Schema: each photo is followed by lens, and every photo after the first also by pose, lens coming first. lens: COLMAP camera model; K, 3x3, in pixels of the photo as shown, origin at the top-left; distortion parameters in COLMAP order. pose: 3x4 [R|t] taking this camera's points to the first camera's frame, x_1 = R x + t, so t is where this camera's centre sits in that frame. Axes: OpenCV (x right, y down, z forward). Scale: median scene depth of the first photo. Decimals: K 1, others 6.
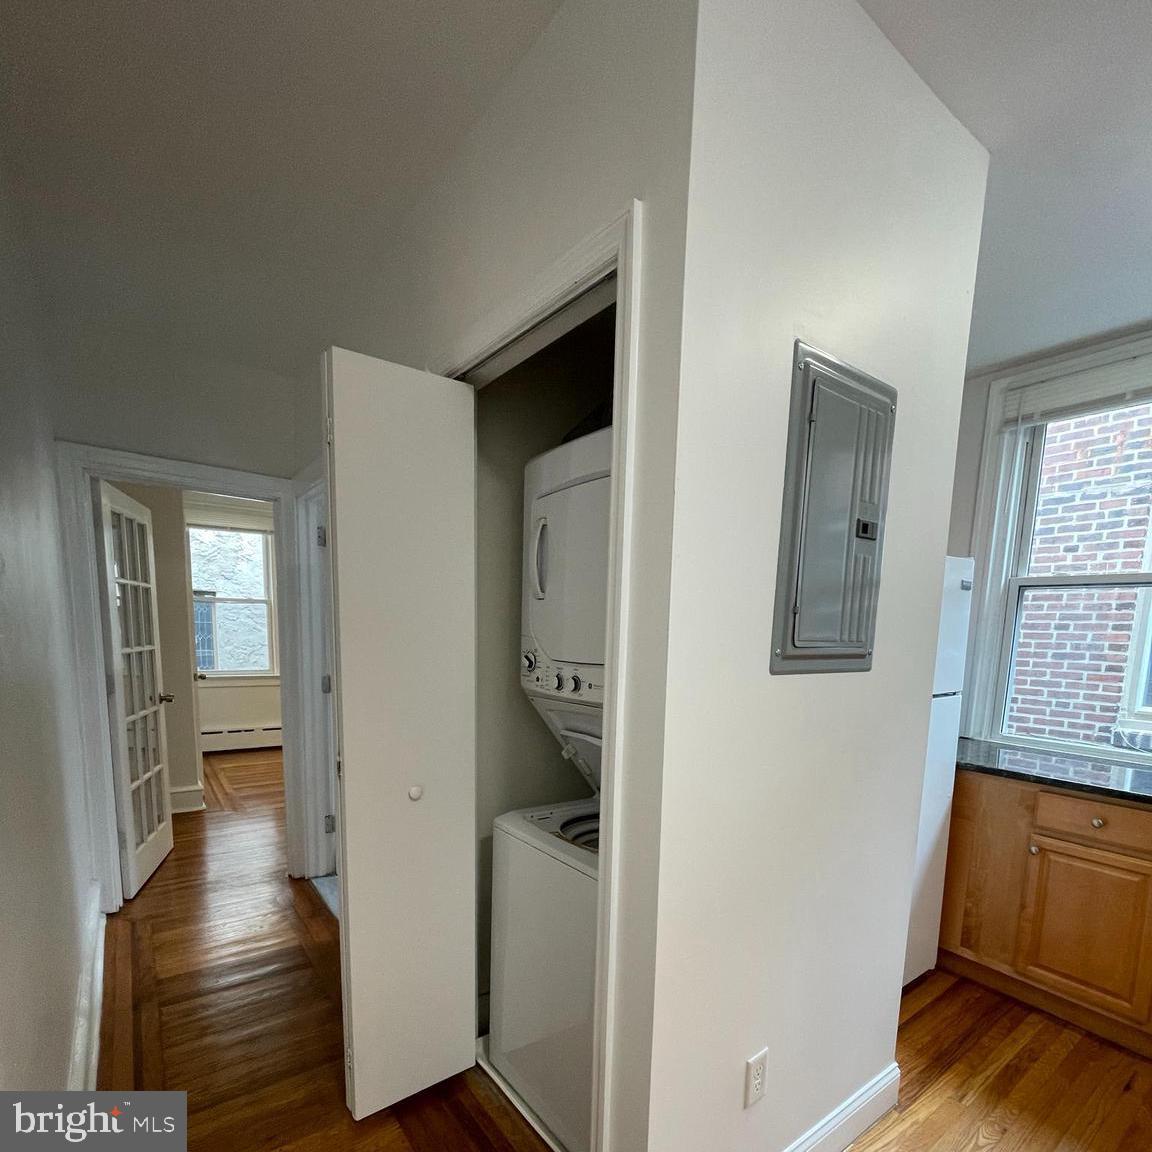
lens RADIAL K [[617.9, 0, 574.9], [0, 617.9, 707.6], [0, 0, 1]] dist [0.000738, 0.000663]
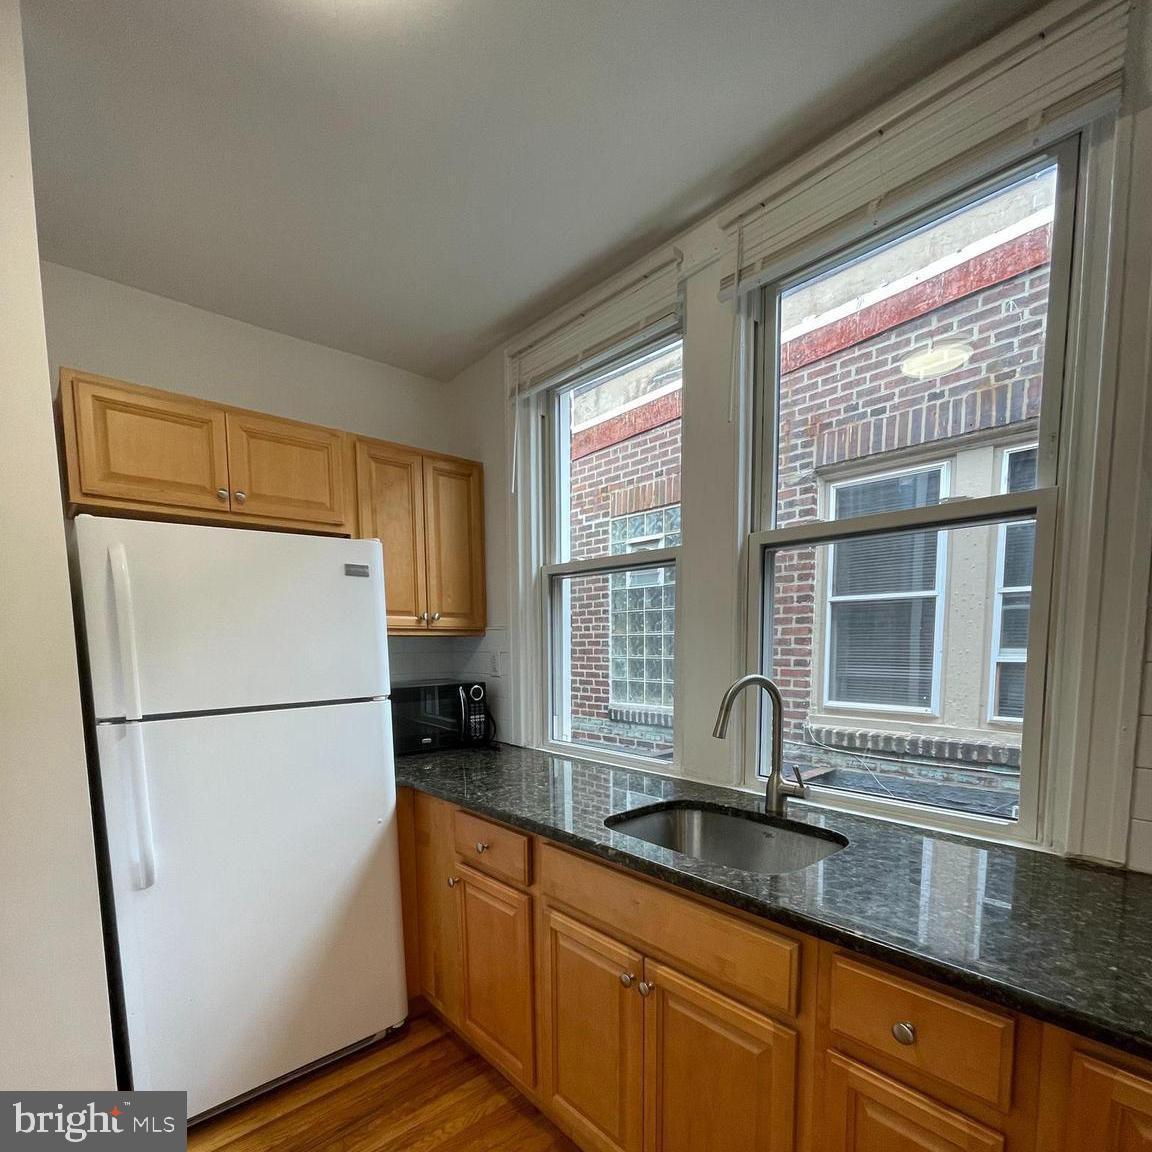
lens RADIAL K [[620.7, 0, 579.6], [0, 620.7, 701.1], [0, 0, 1]] dist [-0.000107, 0.000084]
pose [[0.994418, -0.045004, 0.095430, 0.437949], [0.048307, 0.998301, -0.032587, 0.011364], [-0.093801, 0.037015, 0.994903, 0.070216]]
